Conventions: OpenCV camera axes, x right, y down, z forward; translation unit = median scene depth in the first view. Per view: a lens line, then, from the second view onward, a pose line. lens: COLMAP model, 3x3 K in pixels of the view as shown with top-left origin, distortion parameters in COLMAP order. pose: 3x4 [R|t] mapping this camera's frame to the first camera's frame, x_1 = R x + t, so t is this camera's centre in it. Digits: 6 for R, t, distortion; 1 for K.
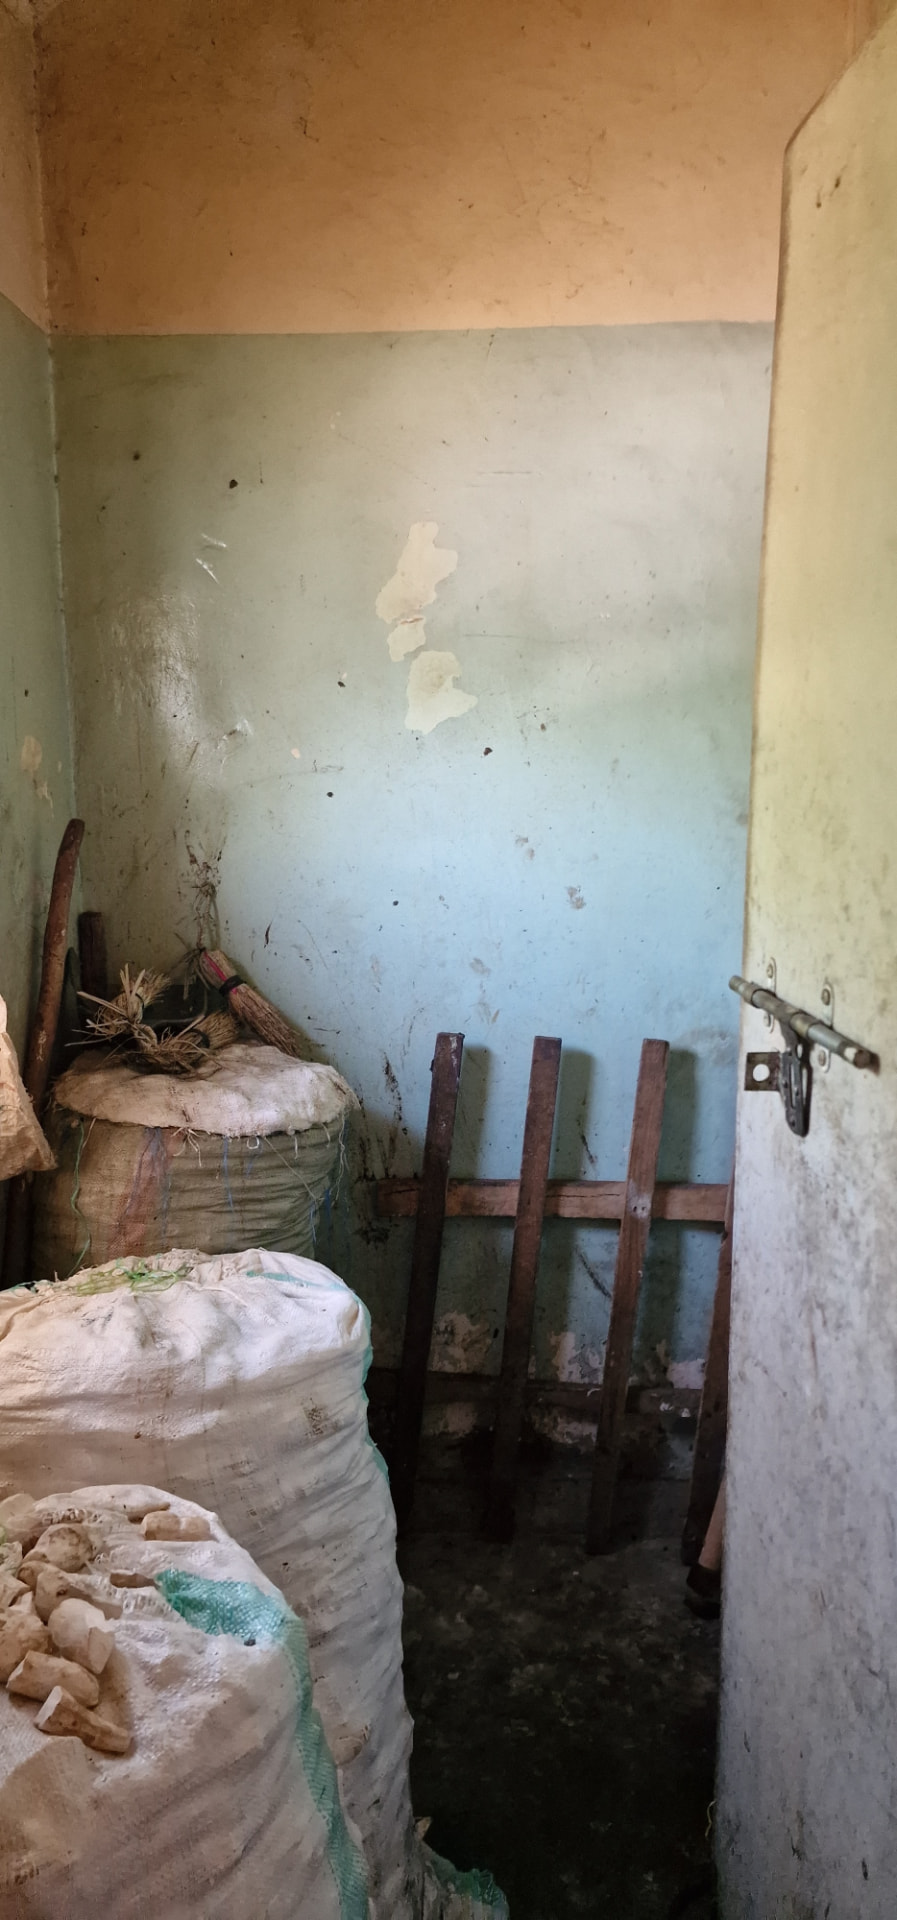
lens RADIAL K [[1565.1, 0, 448.5], [0, 1565.1, 960.0], [0, 0, 1]] dist [0.167058, -0.275425]
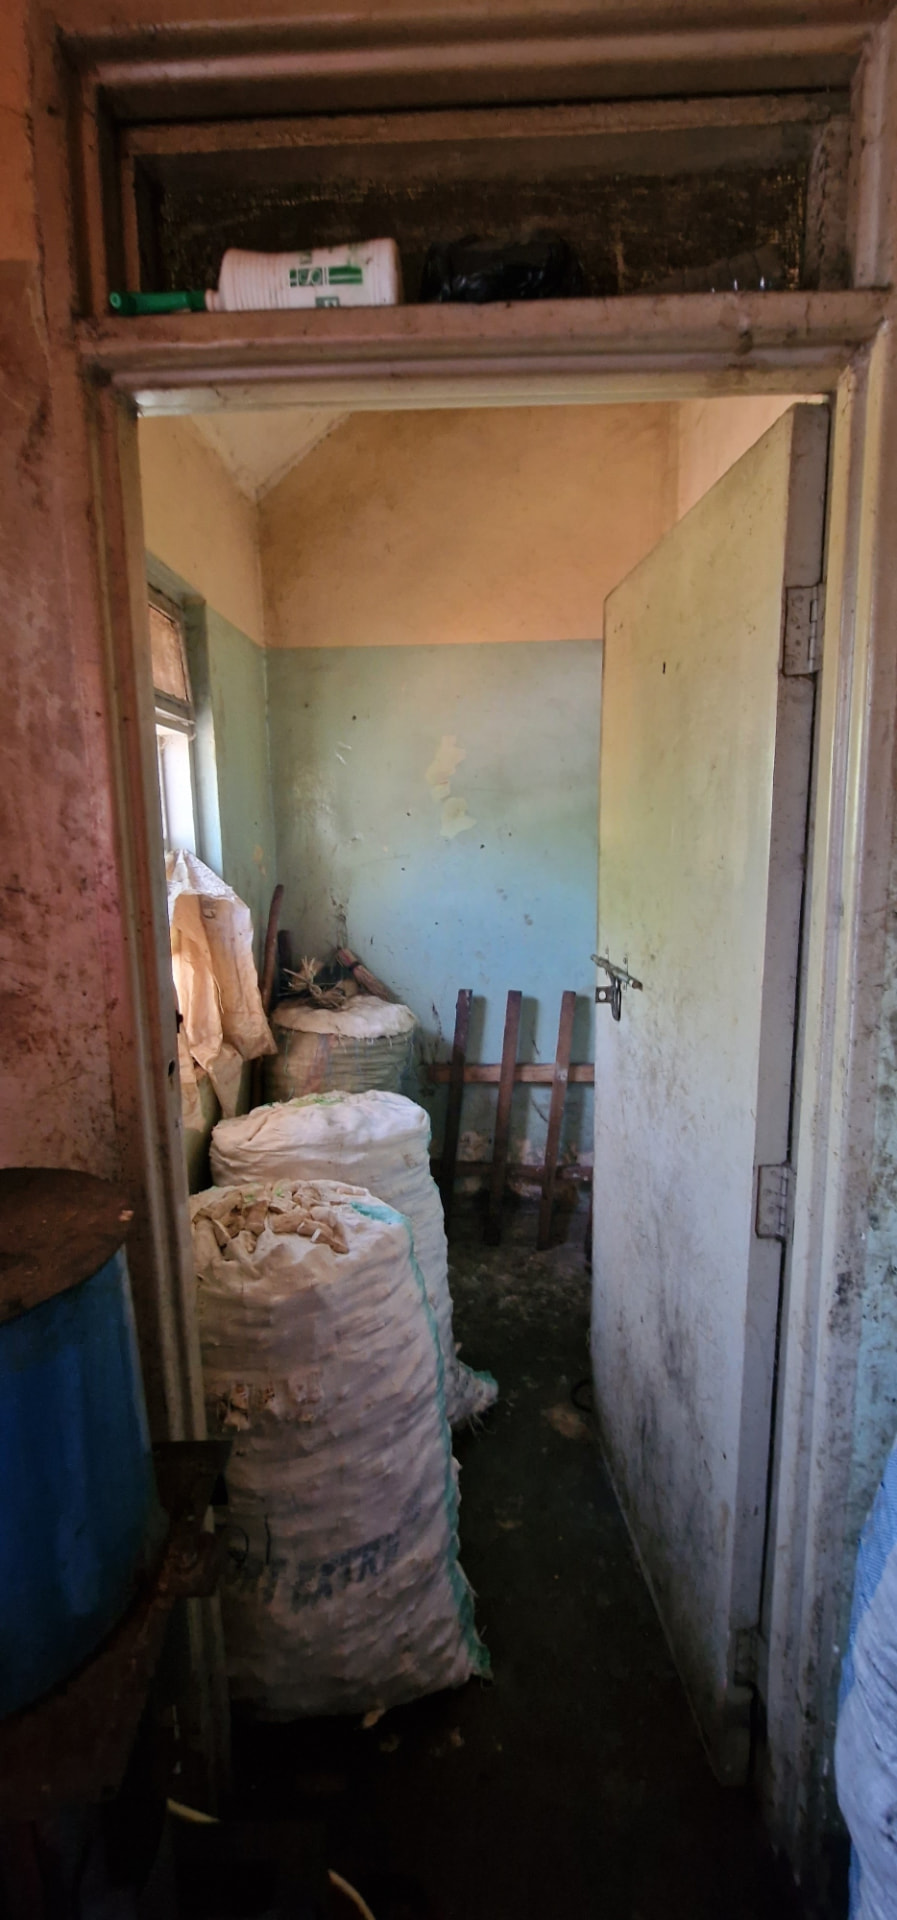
lens RADIAL K [[986.1, 0, 489.5], [0, 986.1, 961.3], [0, 0, 1]] dist [-0.001856, -0.000932]
pose [[0.999496, -0.013370, 0.028798, -0.004010], [0.013319, 0.999909, 0.001987, 0.010937], [-0.028822, -0.001603, 0.999583, -0.279781]]
